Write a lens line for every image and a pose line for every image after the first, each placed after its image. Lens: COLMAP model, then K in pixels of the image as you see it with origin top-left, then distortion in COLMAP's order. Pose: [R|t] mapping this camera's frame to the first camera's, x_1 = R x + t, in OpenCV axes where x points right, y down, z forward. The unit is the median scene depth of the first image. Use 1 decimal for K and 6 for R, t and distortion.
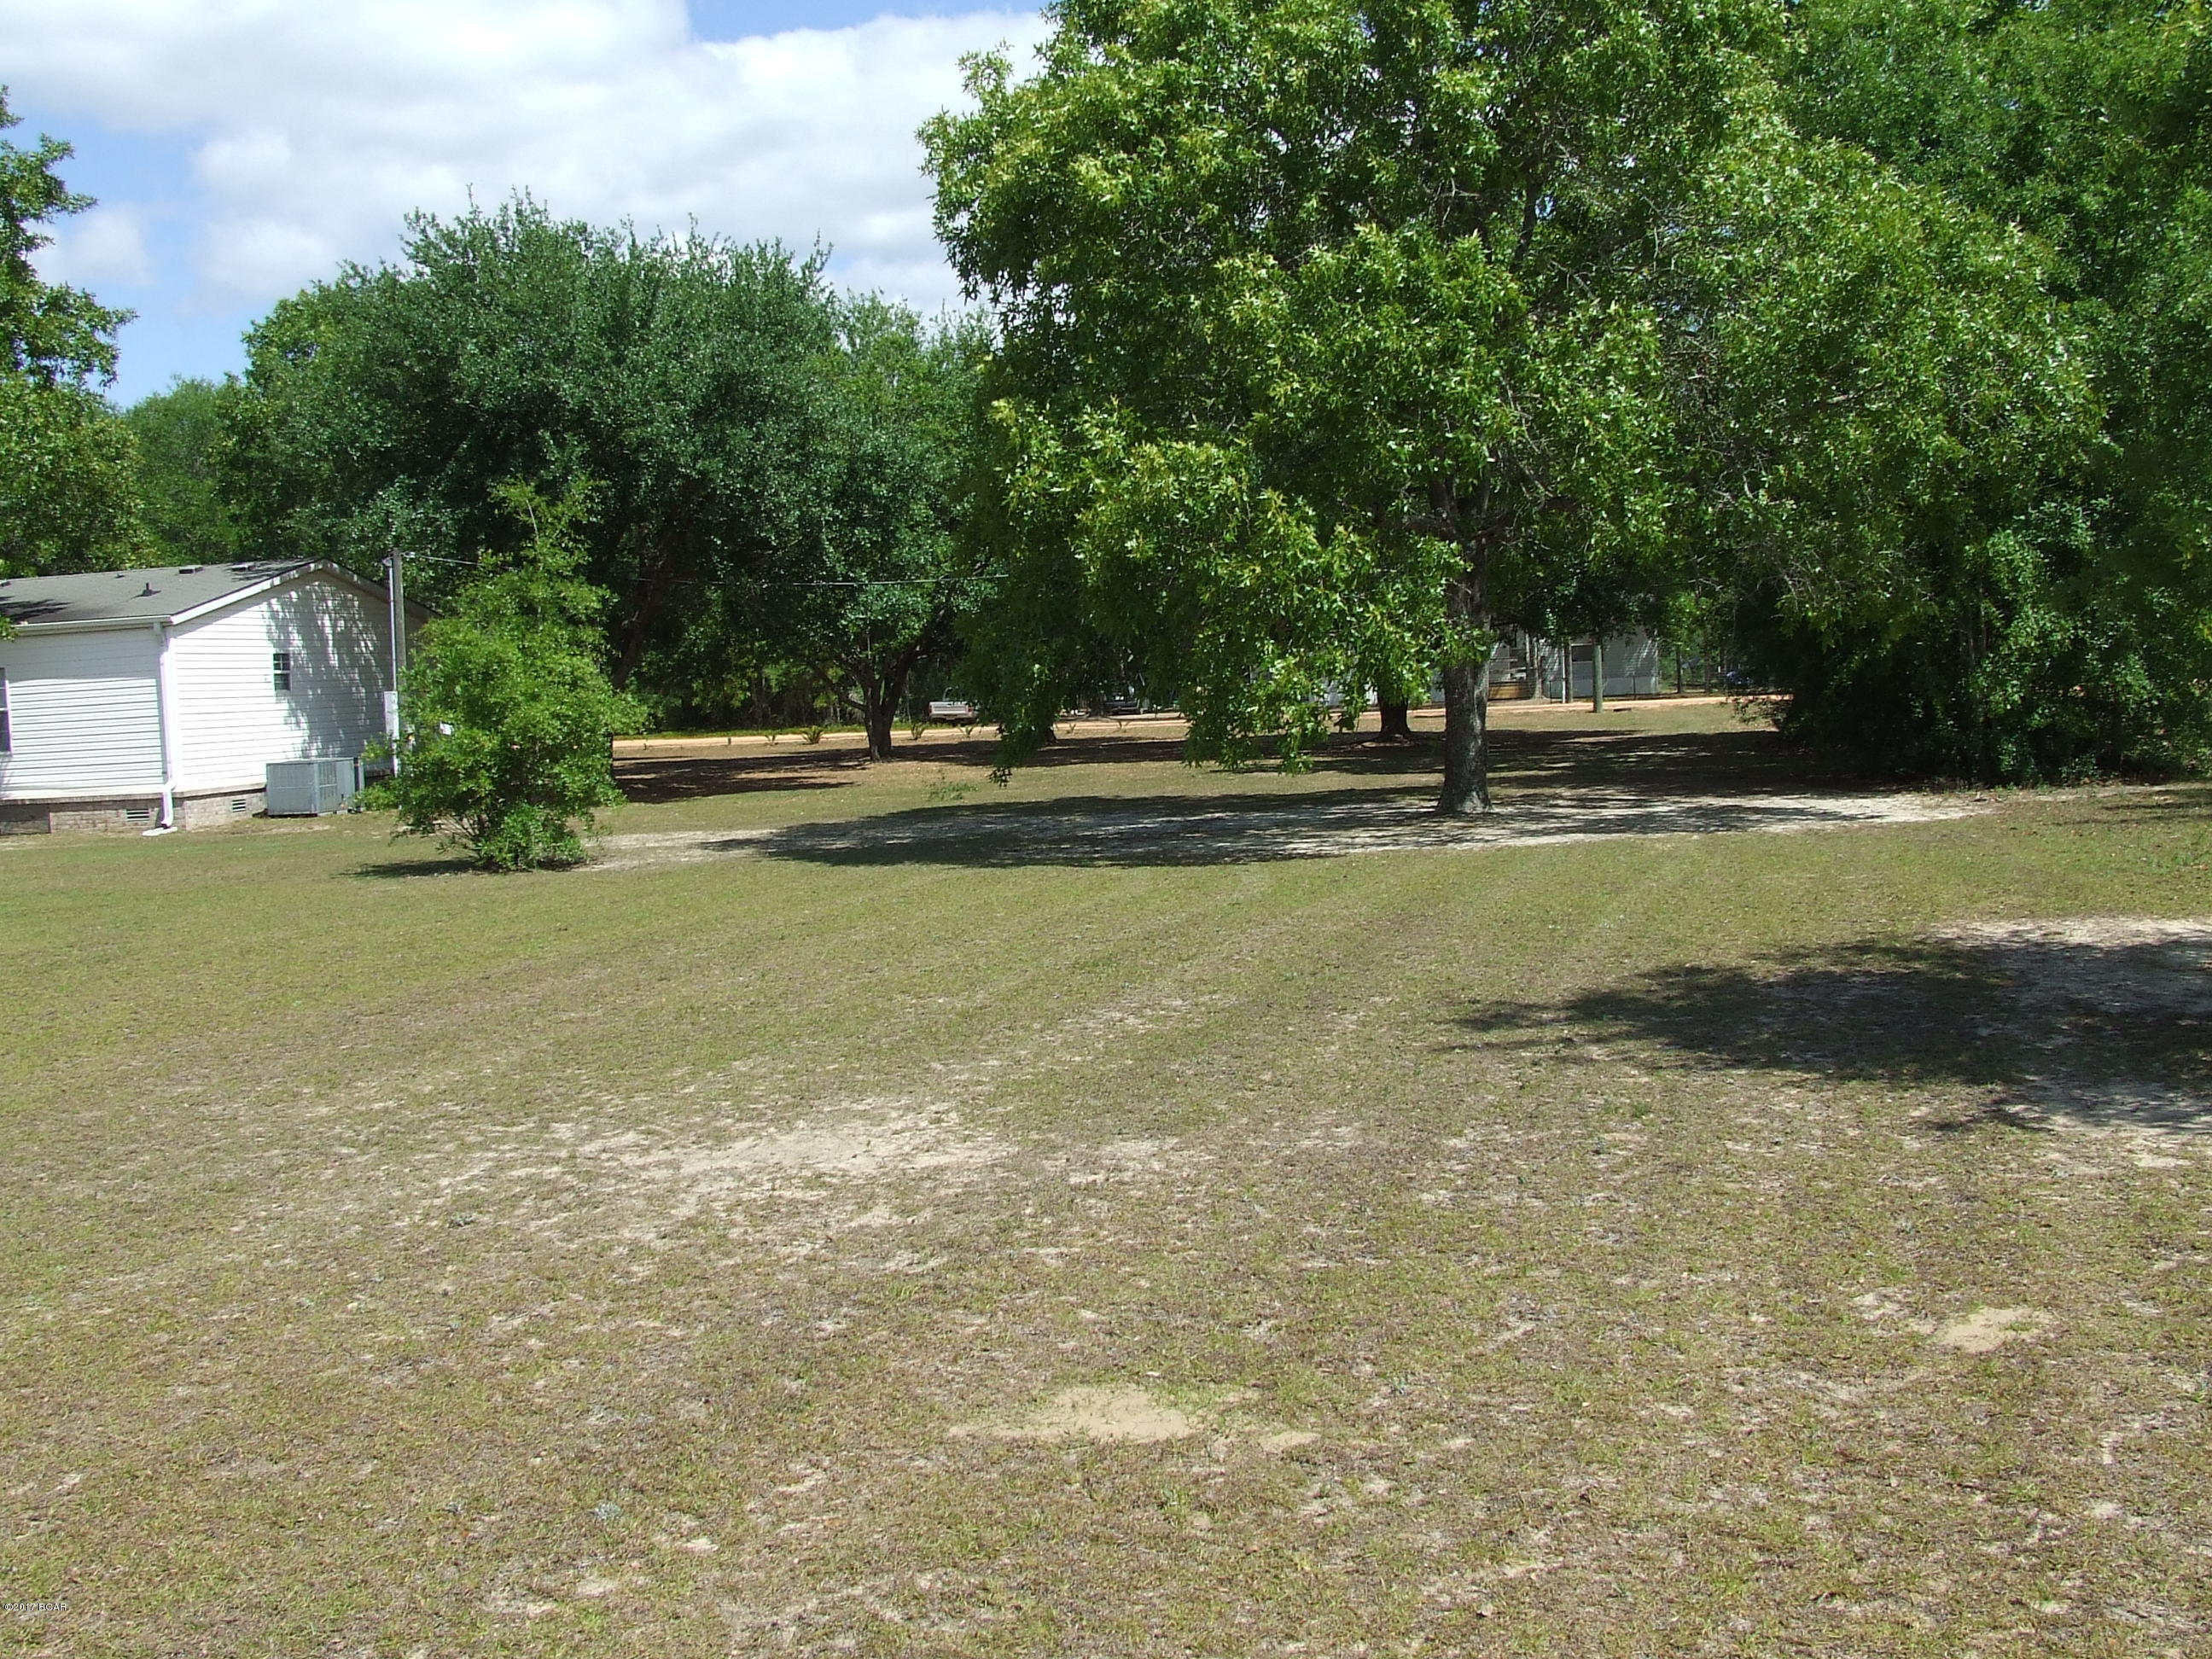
lens RADIAL K [[2439.9, 0, 1085.0], [0, 2439.9, 789.0], [0, 0, 1]] dist [-0.102640, 0.156816]
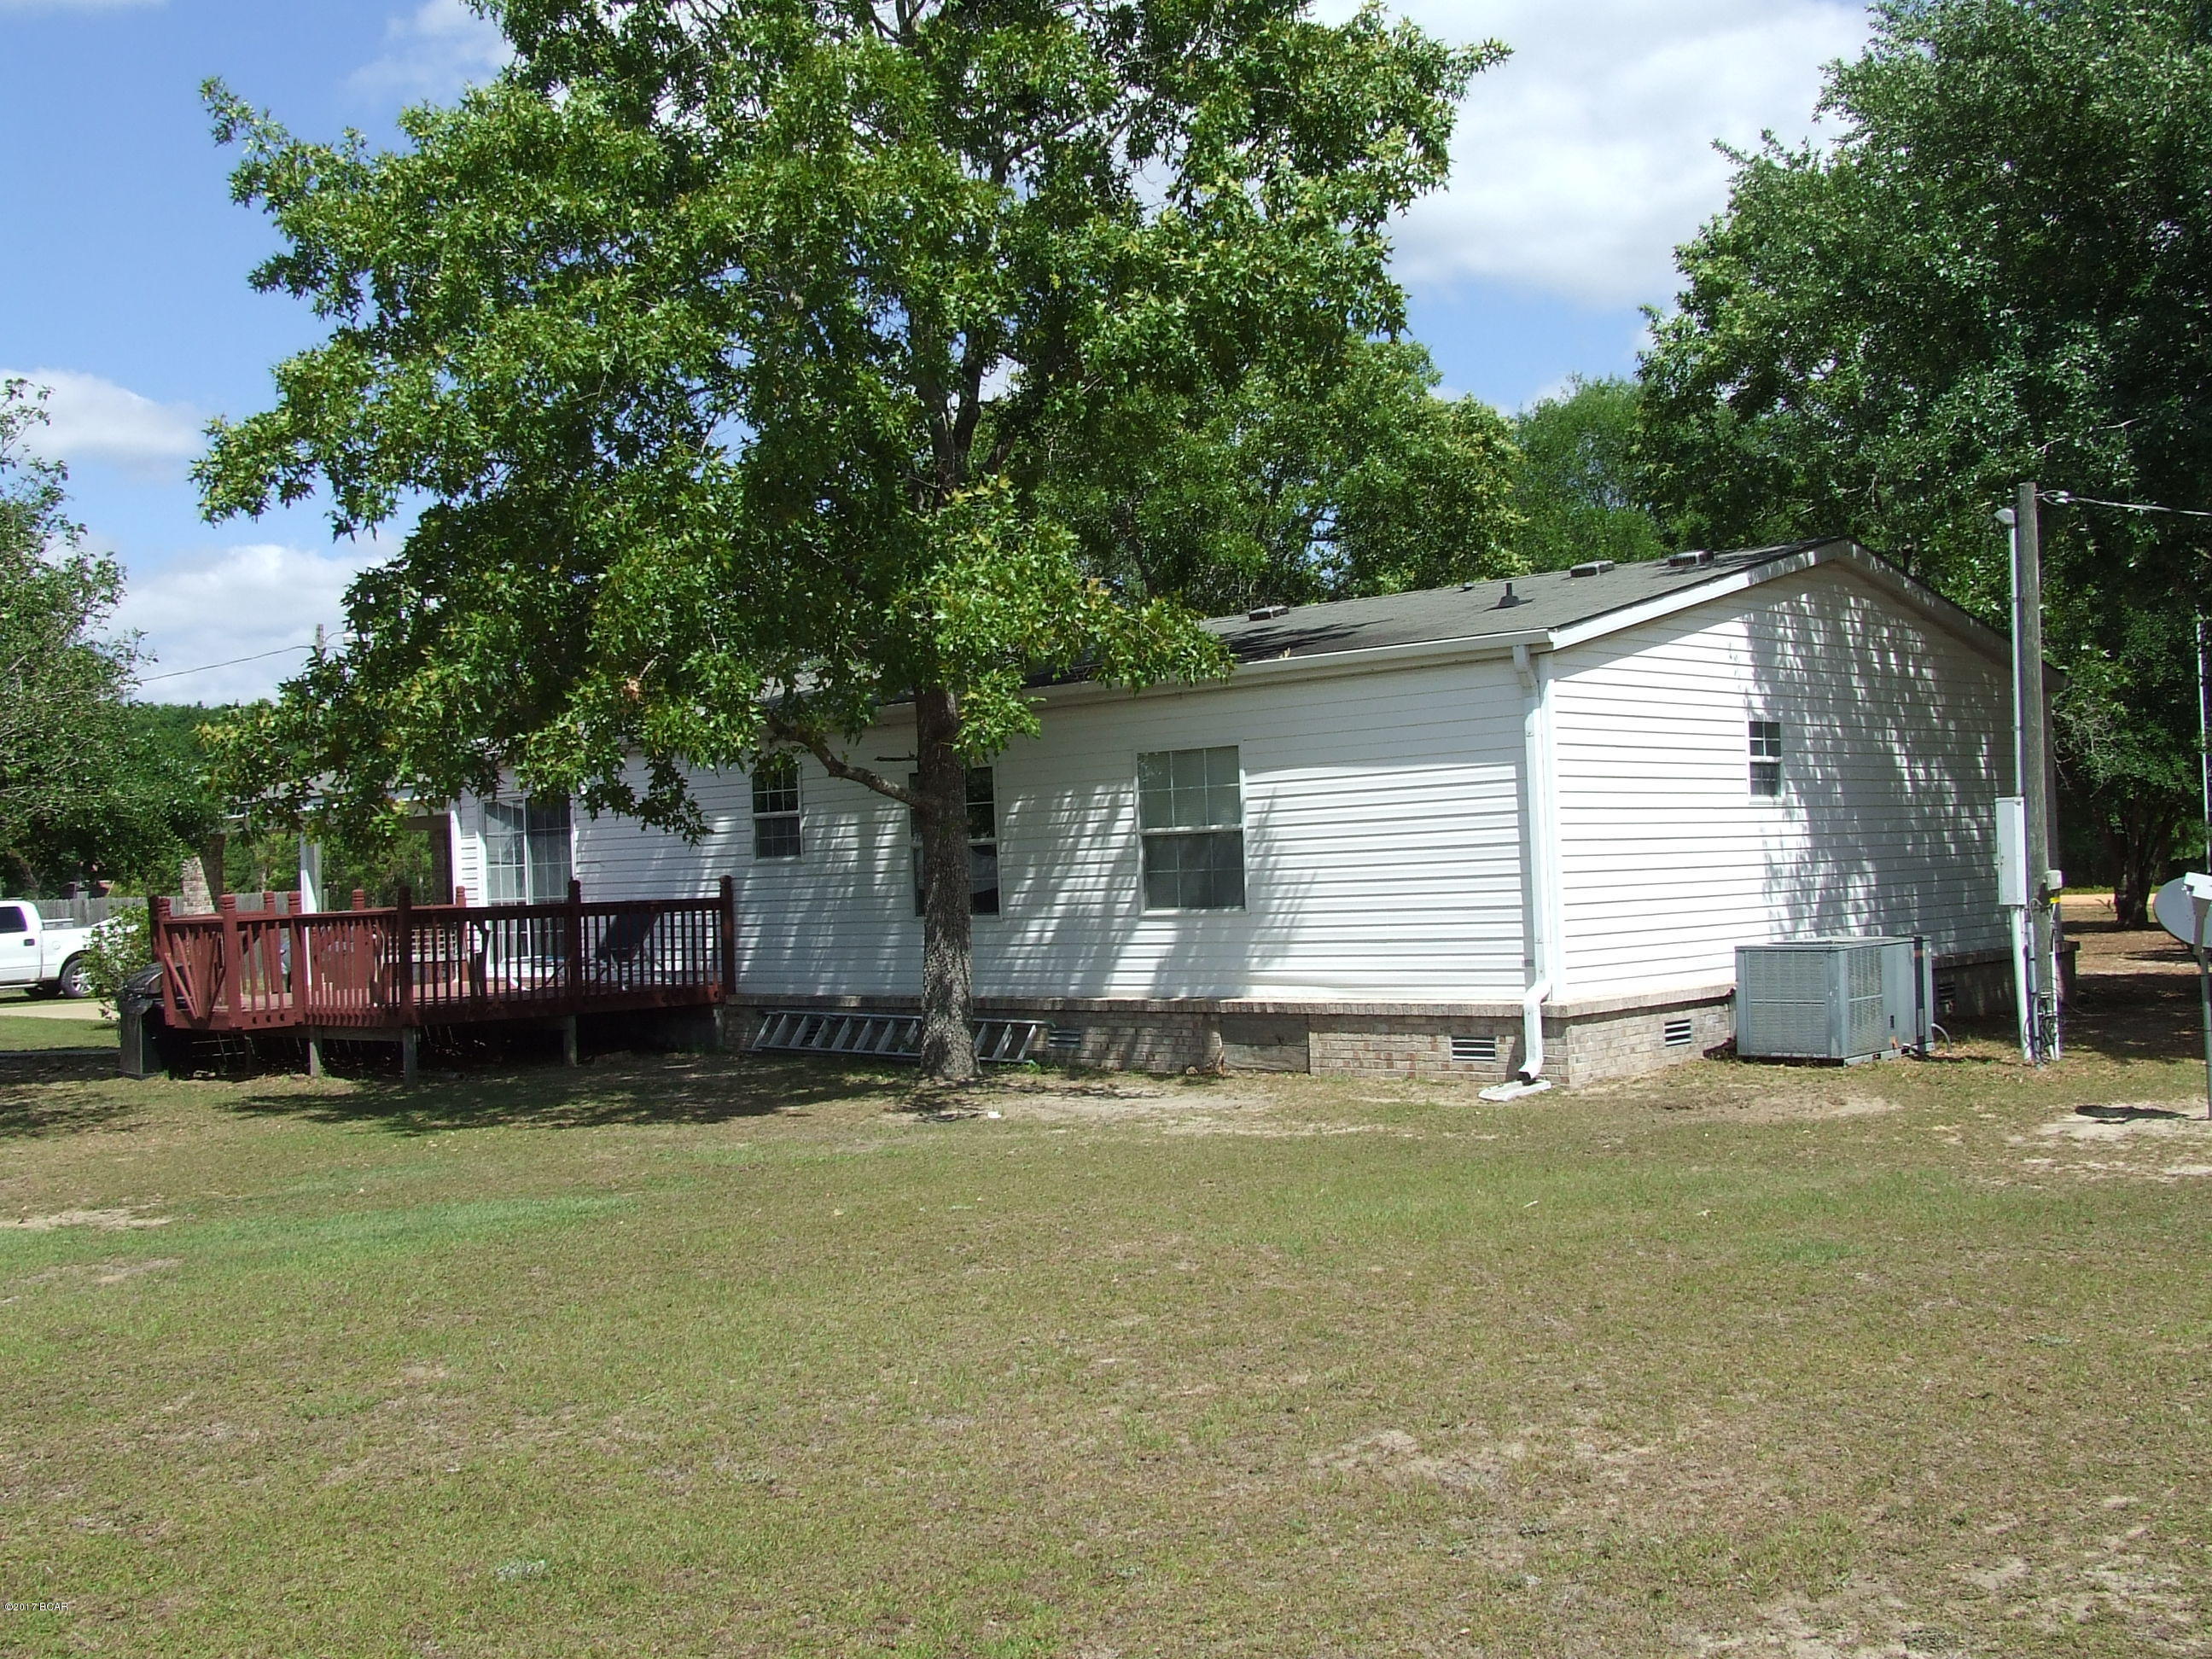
lens RADIAL K [[2452.0, 0, 1094.6], [0, 2452.0, 783.1], [0, 0, 1]] dist [-0.098818, 0.136256]
pose [[0.850165, 0.001681, -0.526514, -0.199225], [-0.032416, 0.998265, -0.049156, -0.015495], [0.525517, 0.058859, 0.848744, 0.539173]]
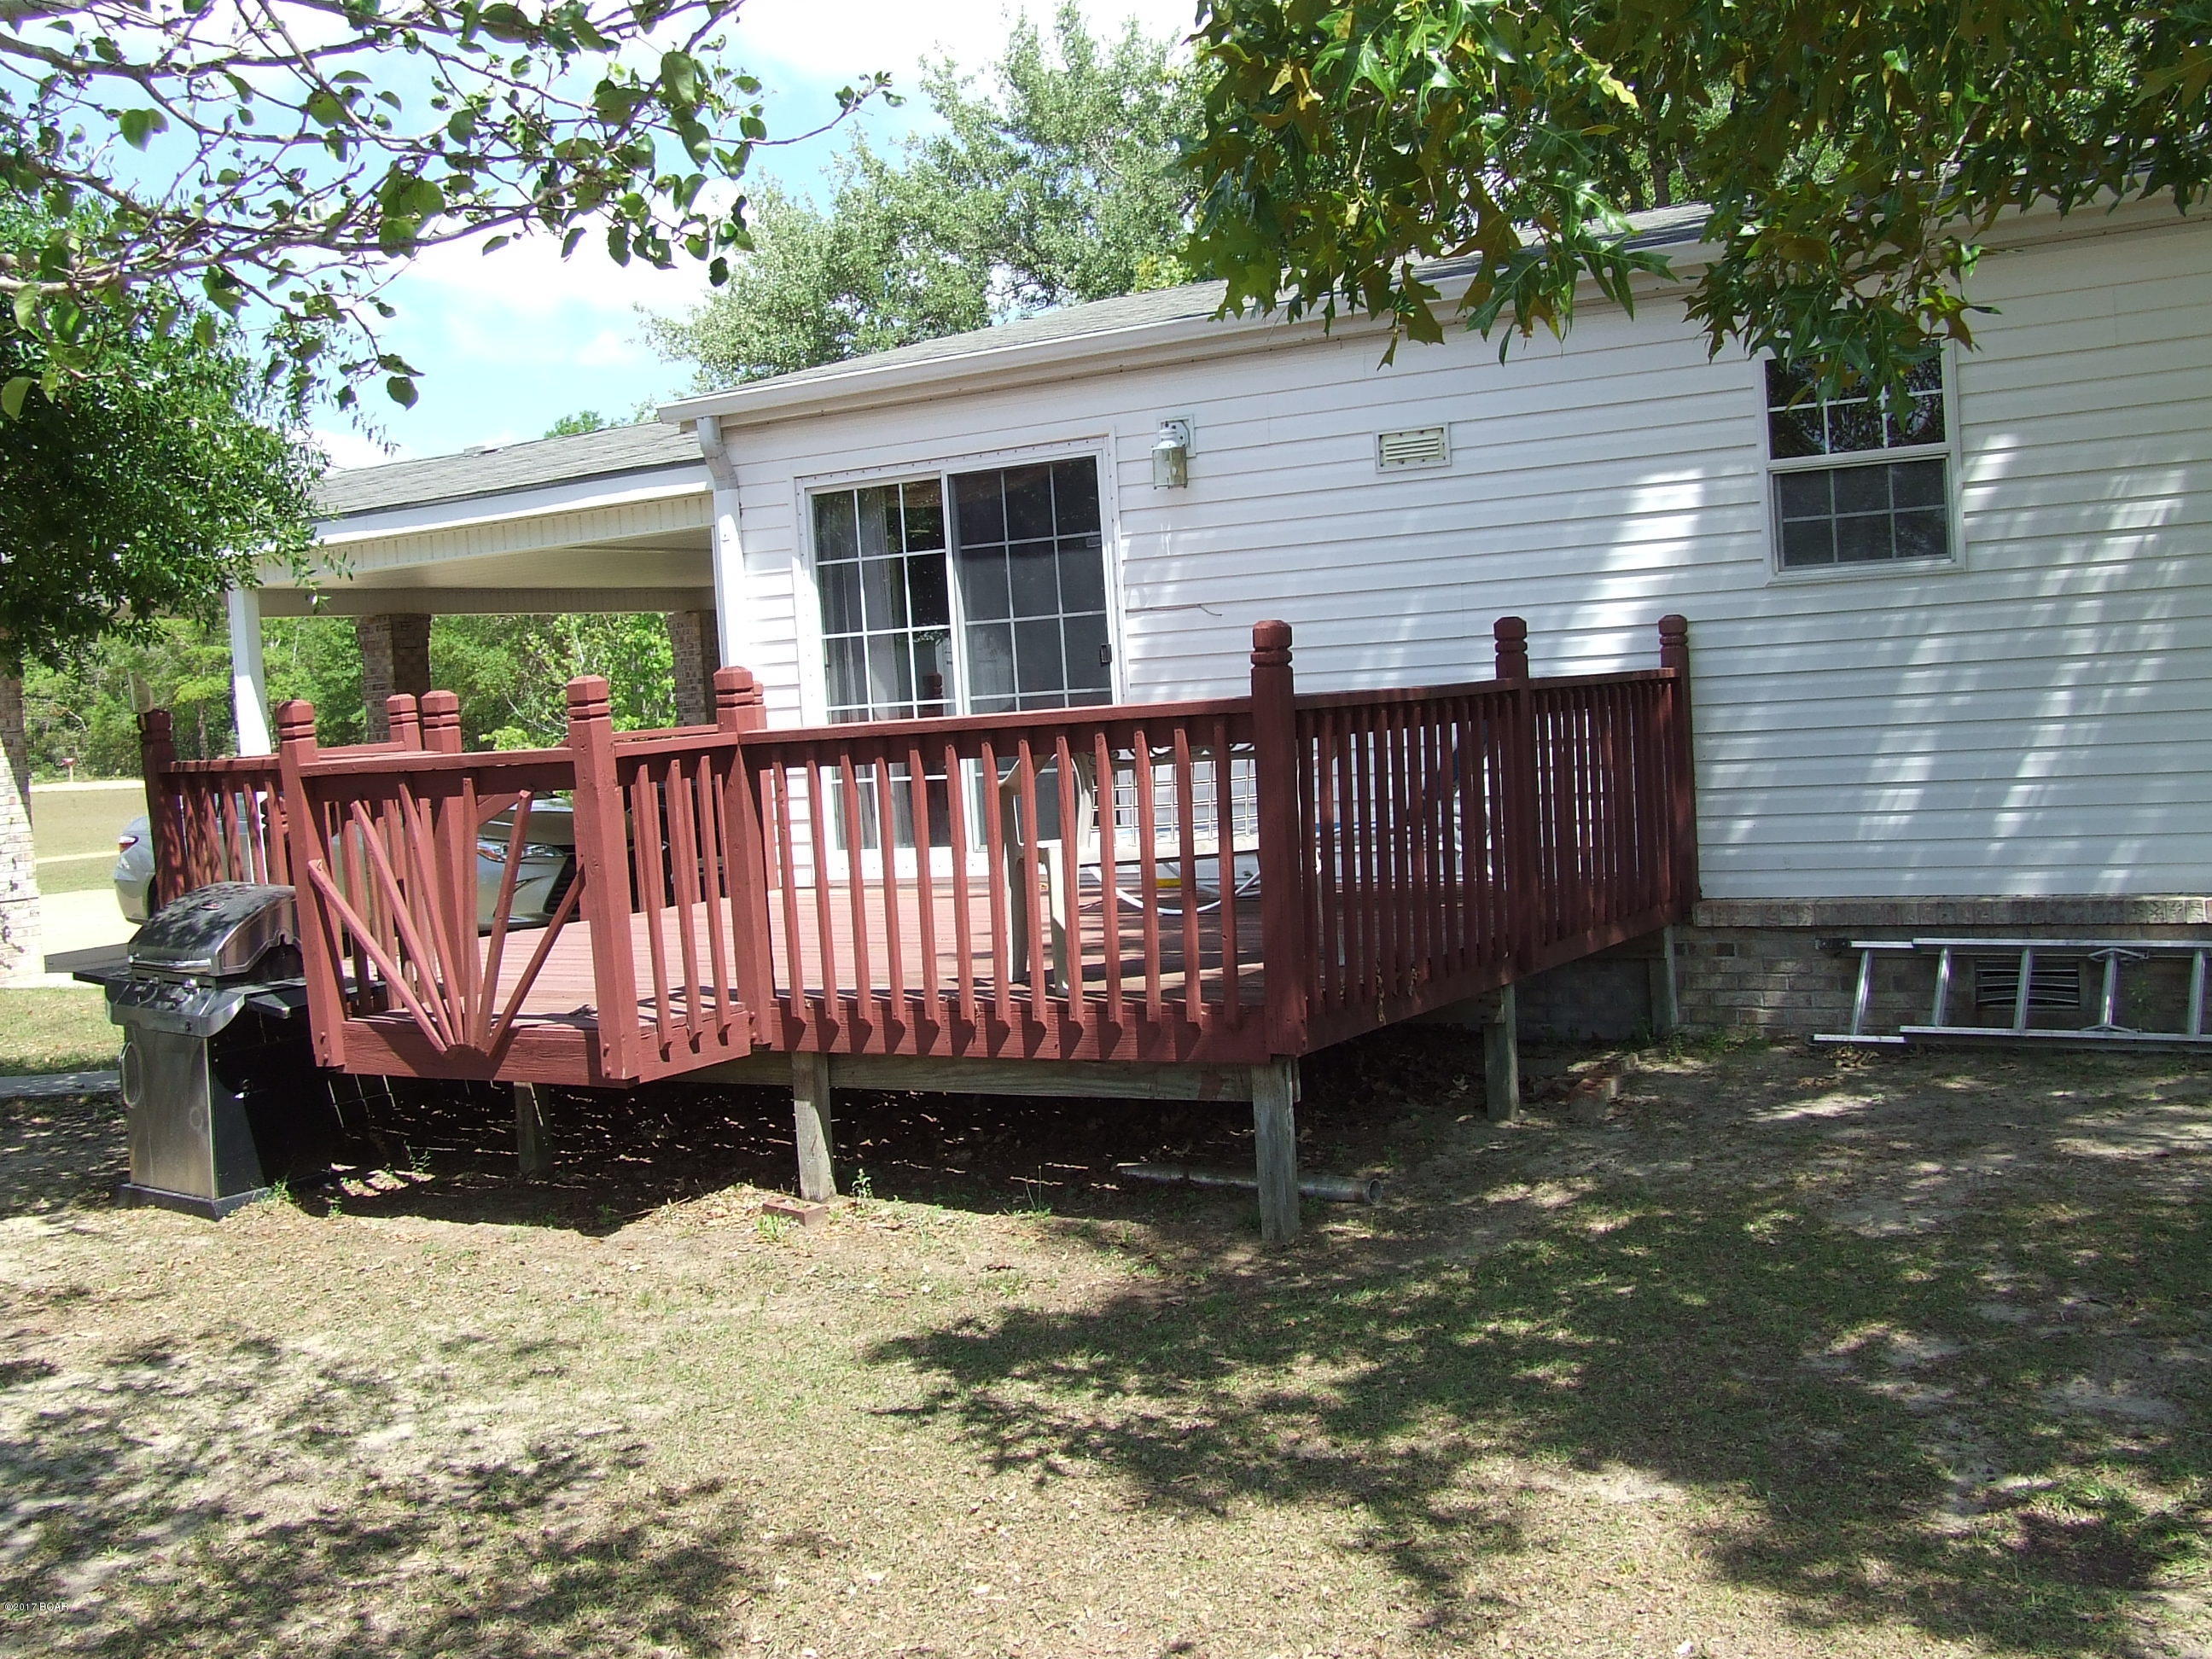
lens RADIAL K [[2452.0, 0, 1094.6], [0, 2452.0, 783.1], [0, 0, 1]] dist [-0.098818, 0.136256]
pose [[0.944570, 0.003217, -0.328295, -0.594508], [-0.000971, 0.999975, 0.007003, -0.003200], [0.328310, -0.006296, 0.944549, 0.764958]]
